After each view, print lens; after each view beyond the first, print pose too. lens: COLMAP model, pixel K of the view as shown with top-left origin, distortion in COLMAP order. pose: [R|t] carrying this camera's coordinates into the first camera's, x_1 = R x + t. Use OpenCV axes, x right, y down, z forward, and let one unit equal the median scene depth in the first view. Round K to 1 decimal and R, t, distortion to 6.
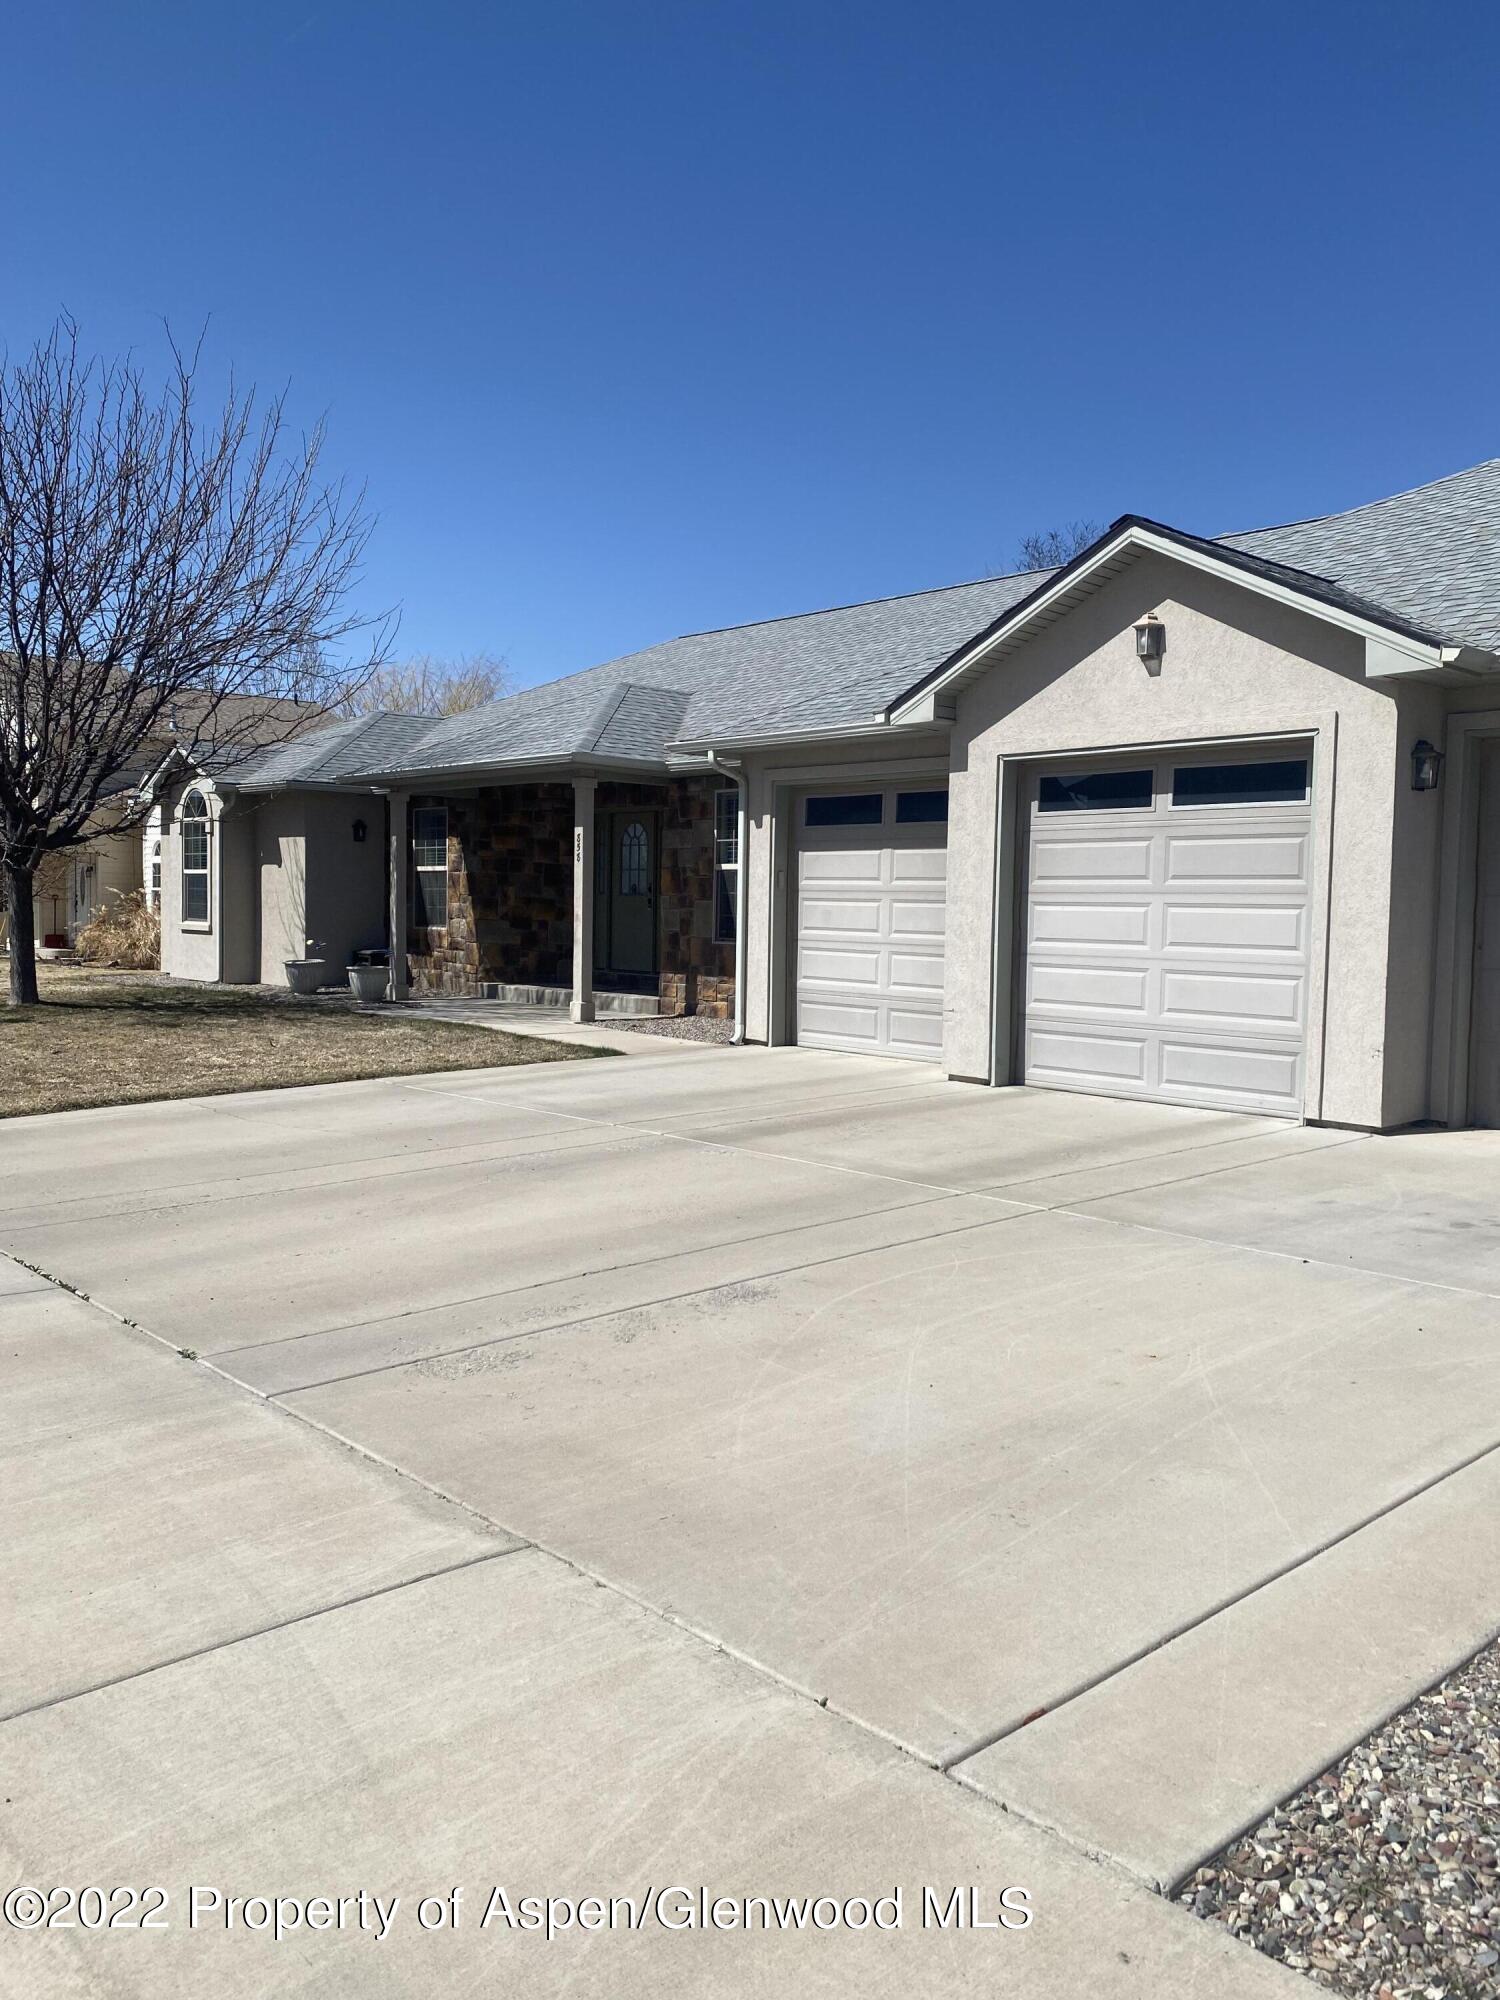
lens RADIAL K [[1511.1, 0, 750.0], [0, 1511.1, 1000.0], [0, 0, 1]] dist [0.080681, -0.001972]
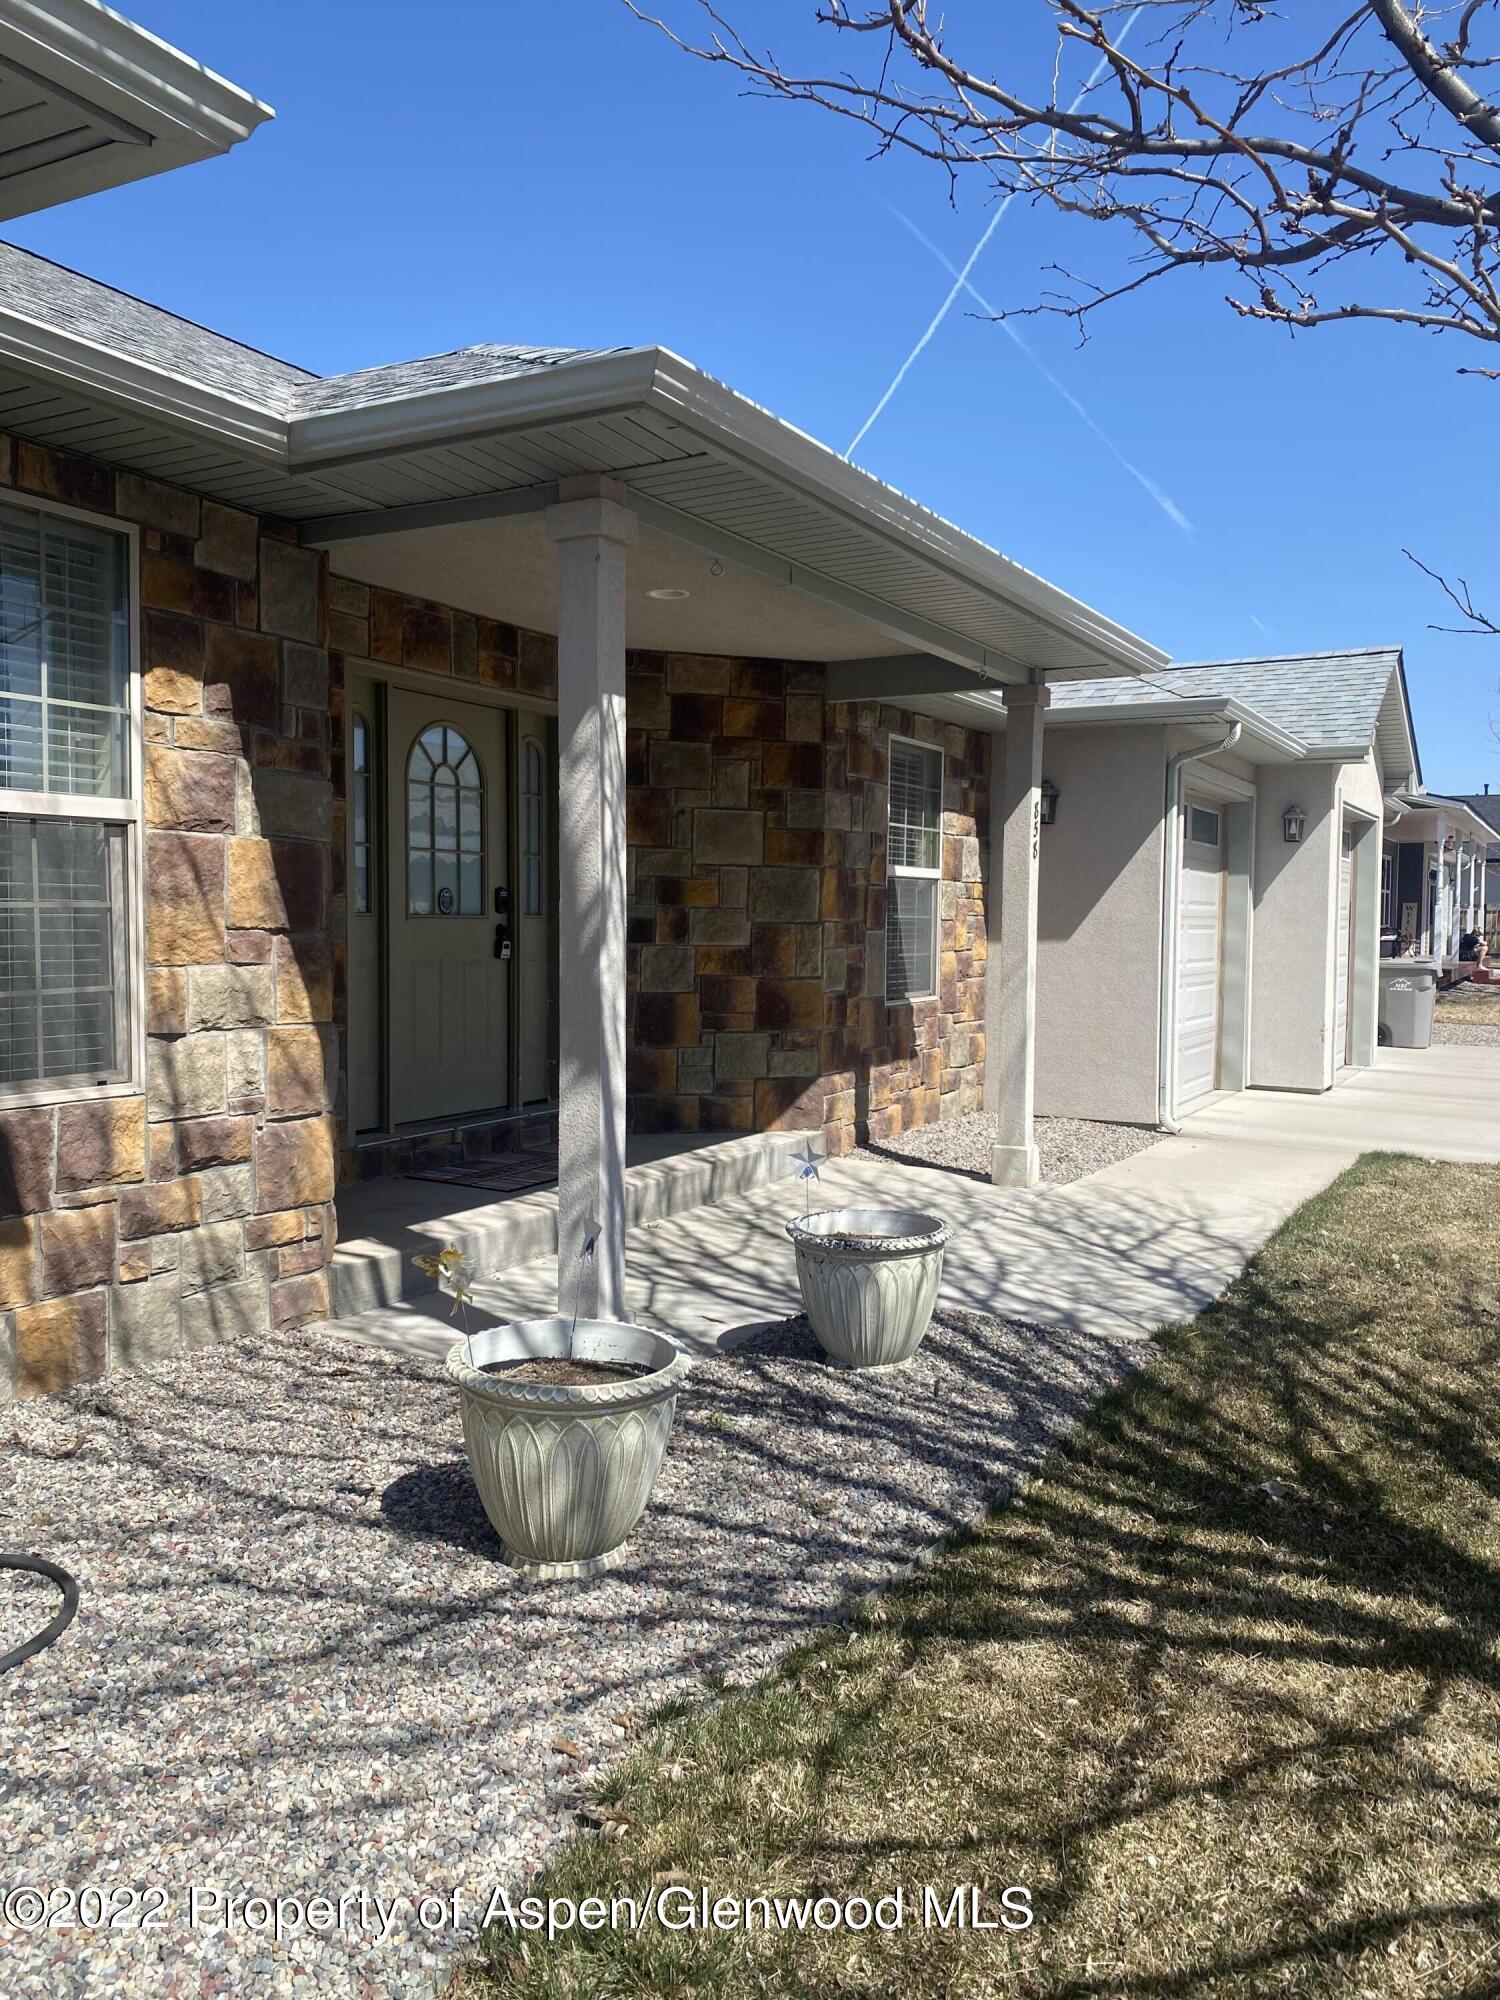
lens RADIAL K [[1511.1, 0, 750.0], [0, 1511.1, 1000.0], [0, 0, 1]] dist [0.080681, -0.001972]
pose [[-0.312233, -0.075591, 0.946993, -0.443937], [0.044239, 0.994591, 0.093976, -0.077657], [-0.948975, 0.071236, -0.307200, 1.001844]]
